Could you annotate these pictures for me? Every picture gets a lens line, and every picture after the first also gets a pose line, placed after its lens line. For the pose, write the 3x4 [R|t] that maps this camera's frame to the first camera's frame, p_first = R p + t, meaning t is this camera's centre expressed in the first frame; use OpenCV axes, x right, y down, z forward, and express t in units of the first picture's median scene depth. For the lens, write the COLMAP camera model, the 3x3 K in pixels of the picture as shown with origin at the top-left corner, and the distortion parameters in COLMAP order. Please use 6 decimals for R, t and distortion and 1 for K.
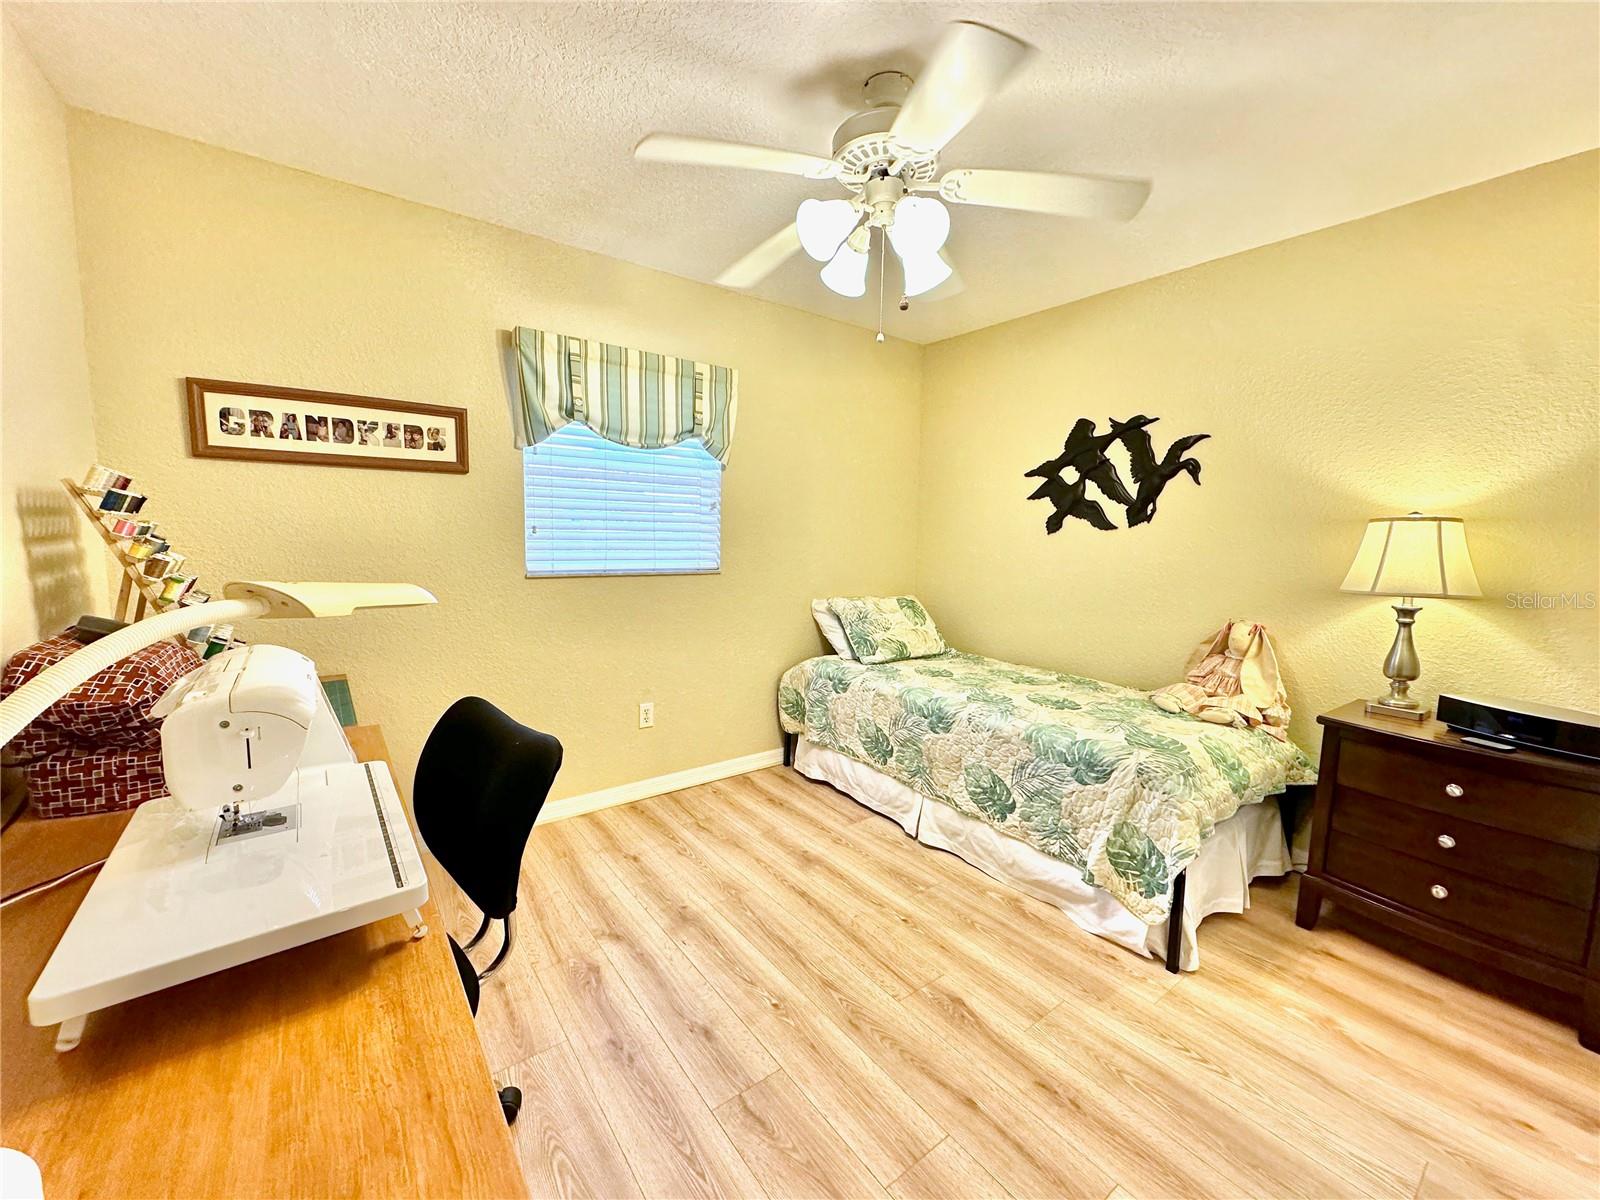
lens RADIAL K [[634.7, 0, 800.0], [0, 634.7, 600.0], [0, 0, 1]] dist [0.000410, -0.000110]
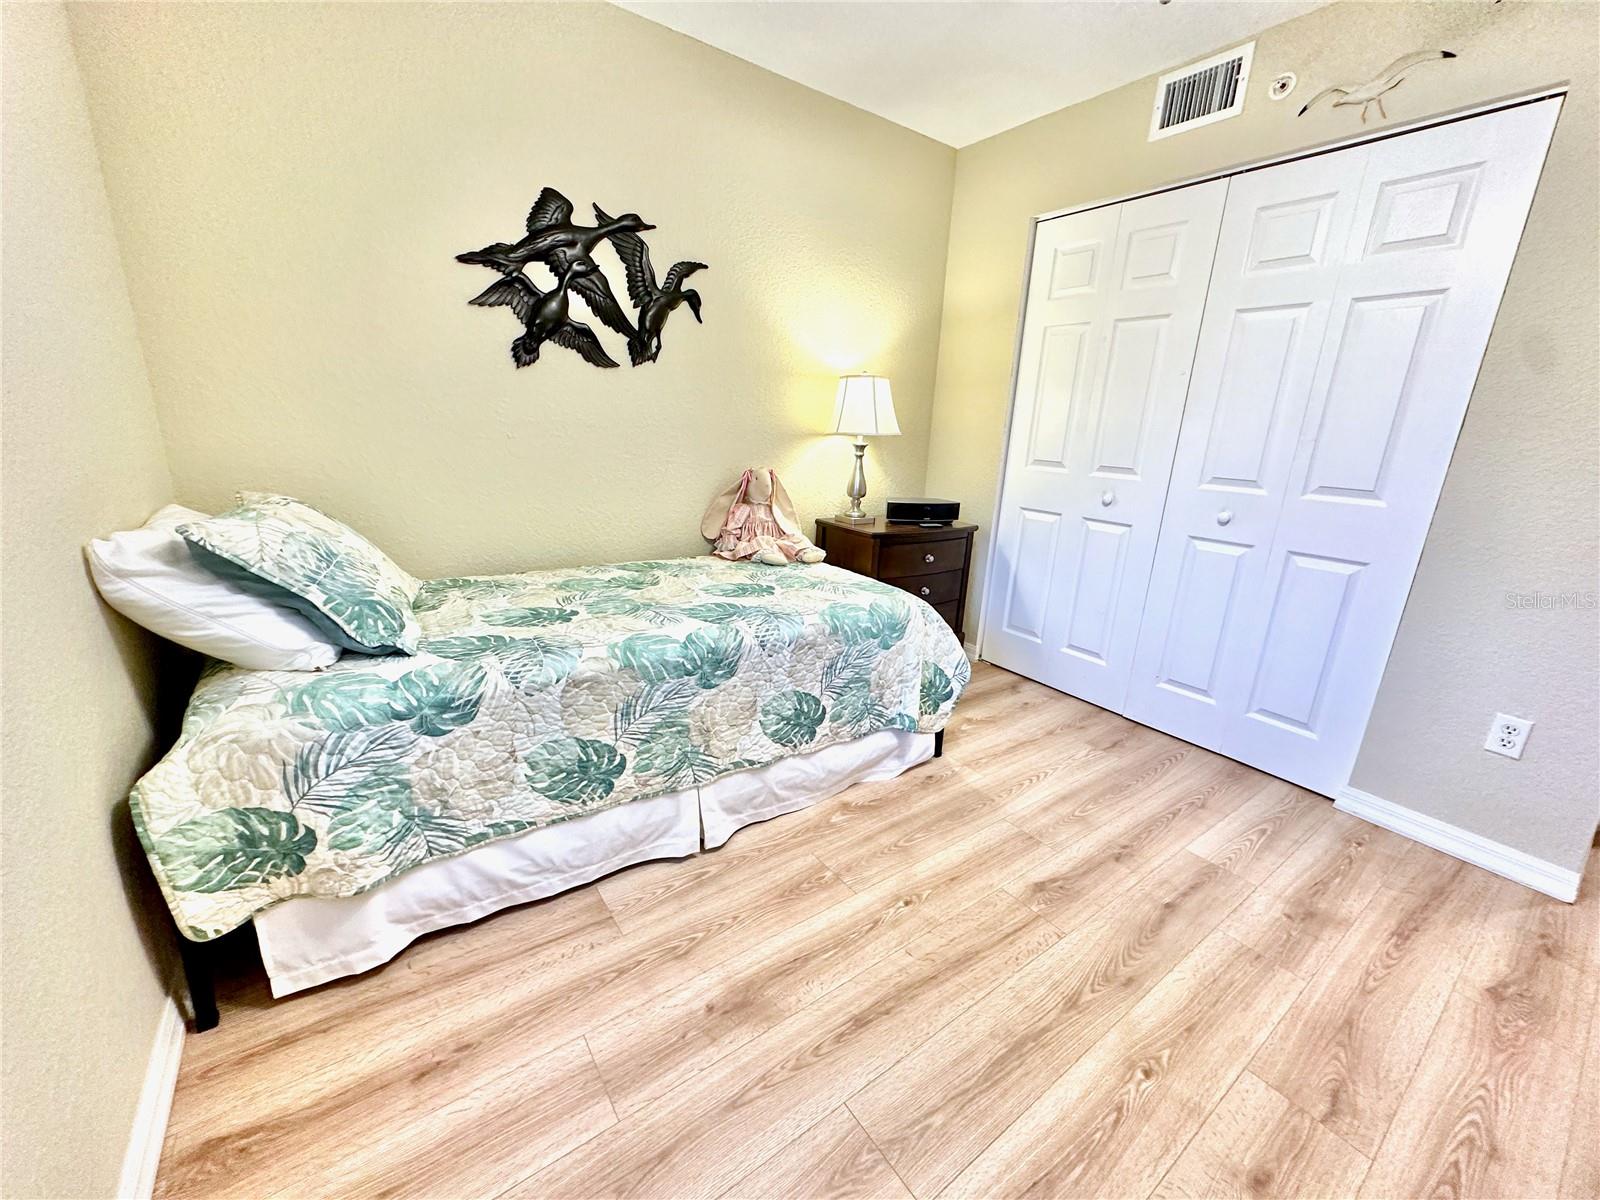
lens RADIAL K [[634.7, 0, 800.0], [0, 634.7, 600.0], [0, 0, 1]] dist [0.000410, -0.000110]
pose [[0.027261, -0.289112, 0.956907, -0.356845], [0.064944, 0.955753, 0.286913, -0.052387], [-0.997517, 0.054324, 0.044830, 0.832987]]
